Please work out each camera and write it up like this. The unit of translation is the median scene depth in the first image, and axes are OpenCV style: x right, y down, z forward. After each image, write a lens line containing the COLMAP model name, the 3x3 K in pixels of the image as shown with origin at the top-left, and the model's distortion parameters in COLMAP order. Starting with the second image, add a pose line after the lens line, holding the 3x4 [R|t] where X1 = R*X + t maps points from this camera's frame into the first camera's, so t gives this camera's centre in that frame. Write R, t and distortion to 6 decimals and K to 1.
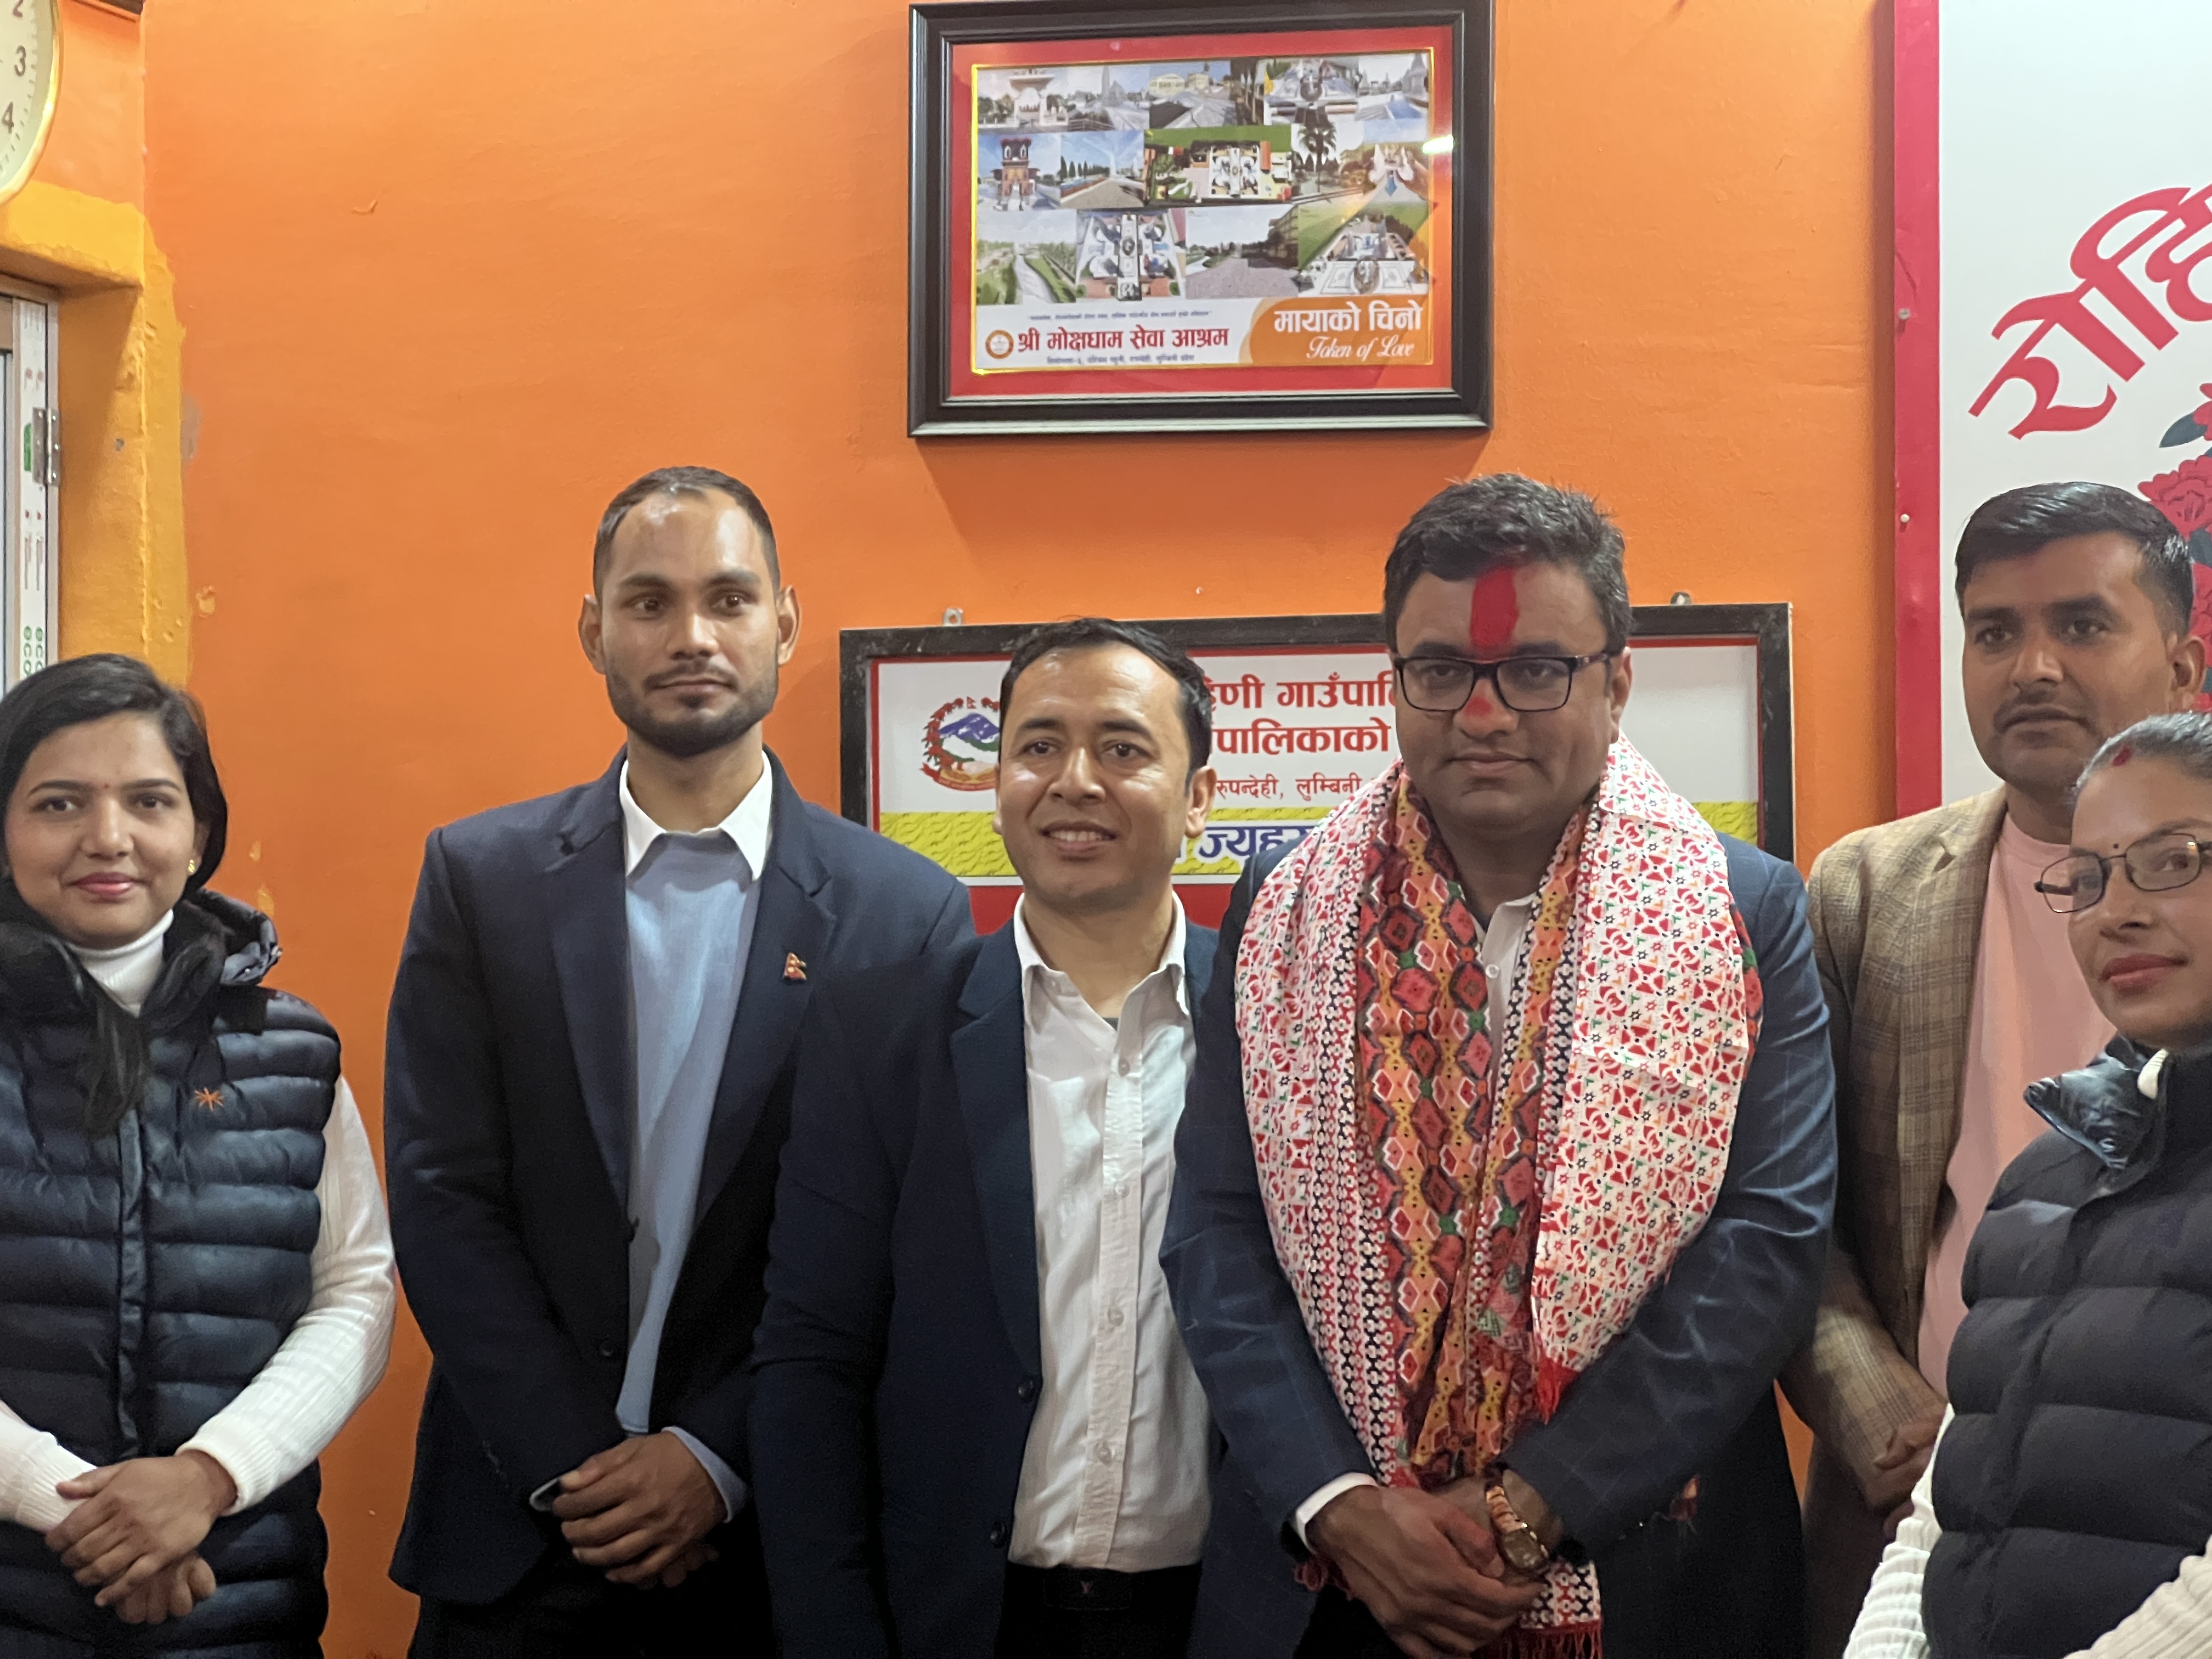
lens RADIAL K [[4770.7, 0, 791.0], [0, 4770.7, 940.1], [0, 0, 1]] dist [0.054519, 0.547098]
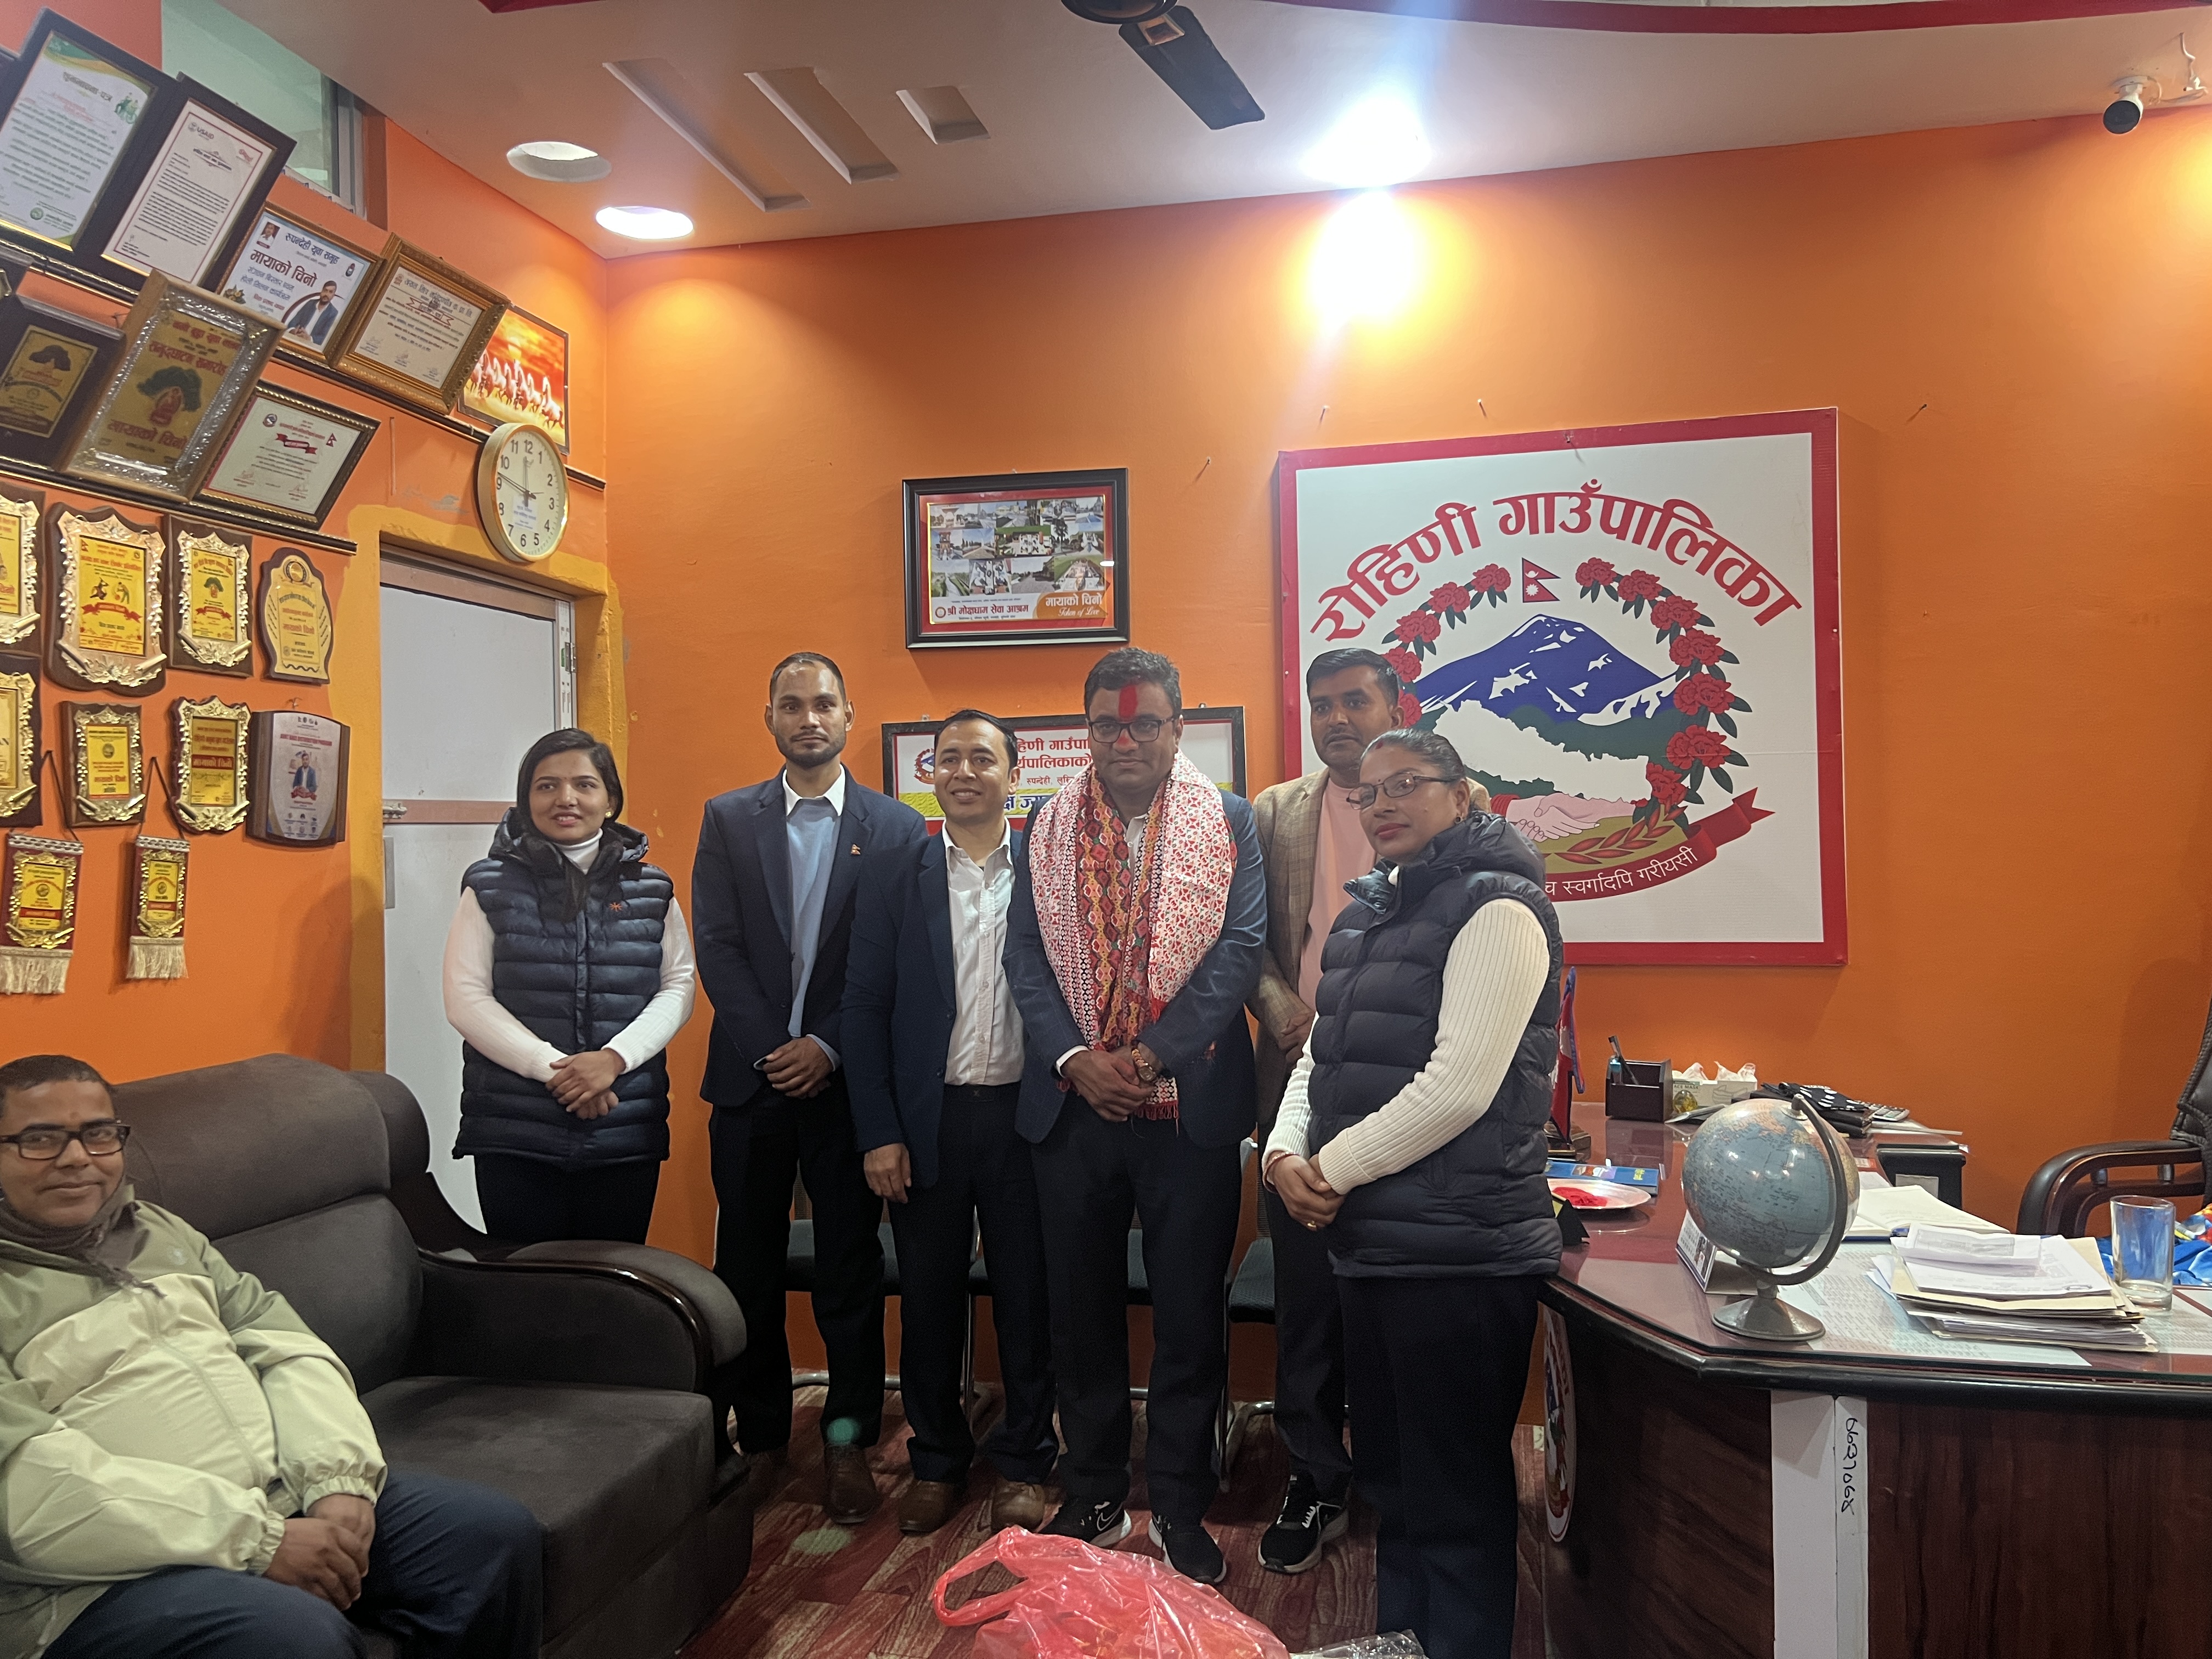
lens RADIAL K [[1705.7, 0, 973.4], [0, 1705.7, 903.1], [0, 0, 1]] dist [0.097205, -0.177320]
pose [[0.998570, -0.021181, 0.049089, 0.018133], [0.019769, 0.999382, 0.029067, 0.008894], [-0.049674, -0.028055, 0.998371, 0.099157]]
